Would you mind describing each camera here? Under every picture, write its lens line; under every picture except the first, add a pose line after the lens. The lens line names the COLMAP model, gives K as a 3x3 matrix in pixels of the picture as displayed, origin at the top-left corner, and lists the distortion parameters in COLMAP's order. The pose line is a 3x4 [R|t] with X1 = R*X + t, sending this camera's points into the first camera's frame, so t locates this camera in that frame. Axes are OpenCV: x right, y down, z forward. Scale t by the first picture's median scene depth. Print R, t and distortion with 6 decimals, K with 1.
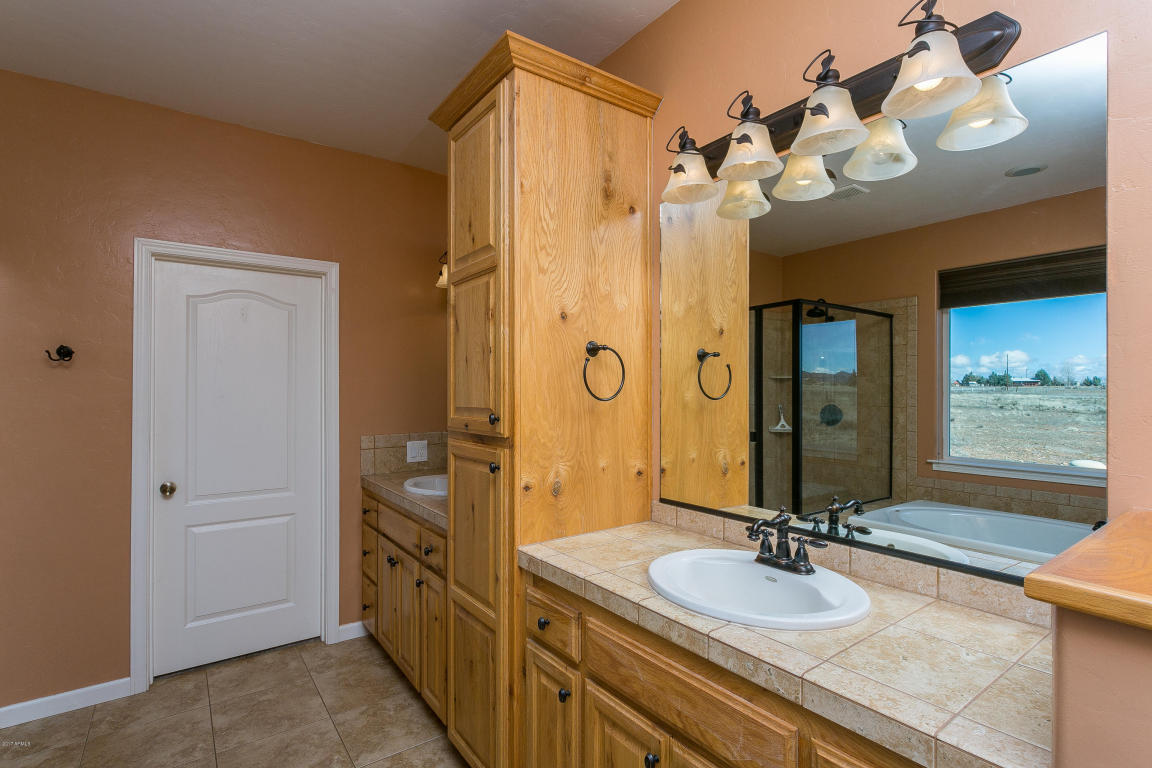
lens RADIAL K [[568.1, 0, 586.1], [0, 568.1, 377.2], [0, 0, 1]] dist [-0.006213, 0.001535]
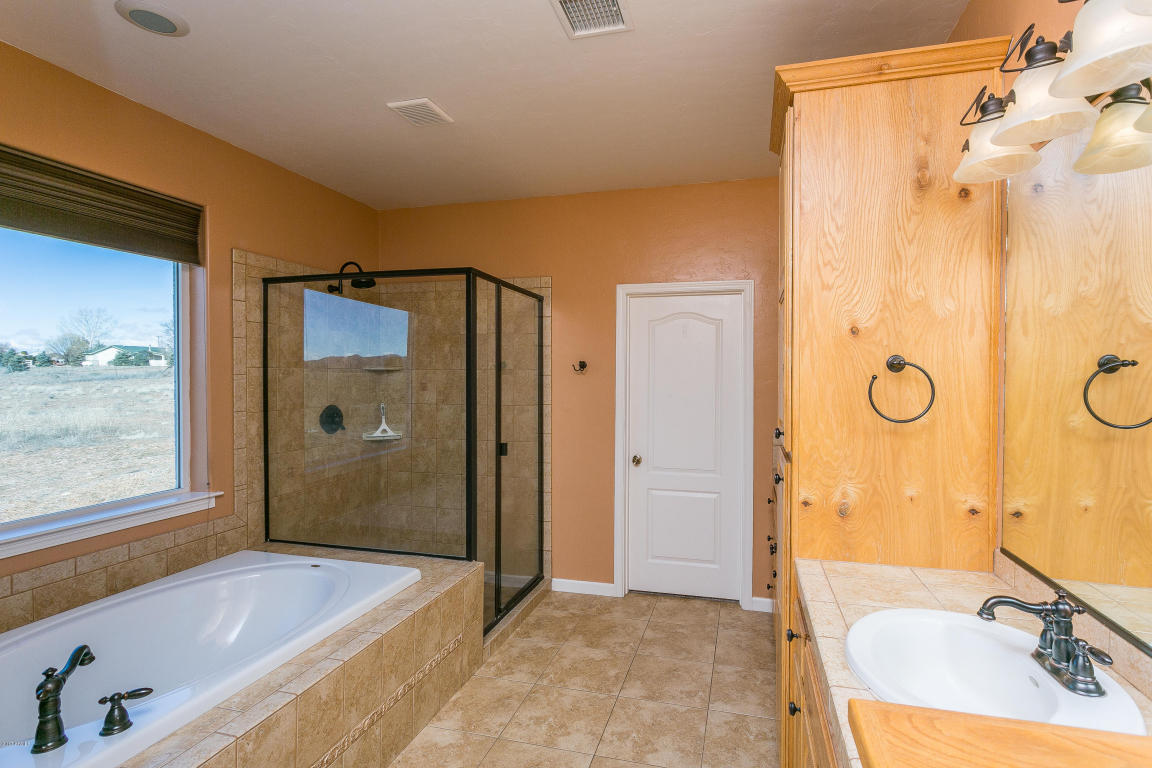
lens RADIAL K [[568.1, 0, 591.0], [0, 568.1, 367.5], [0, 0, 1]] dist [-0.006213, 0.001535]
pose [[0.613493, -0.006220, -0.789676, 0.410226], [0.014572, 0.999888, 0.003444, -0.051783], [0.789566, -0.013620, 0.613514, 0.062273]]
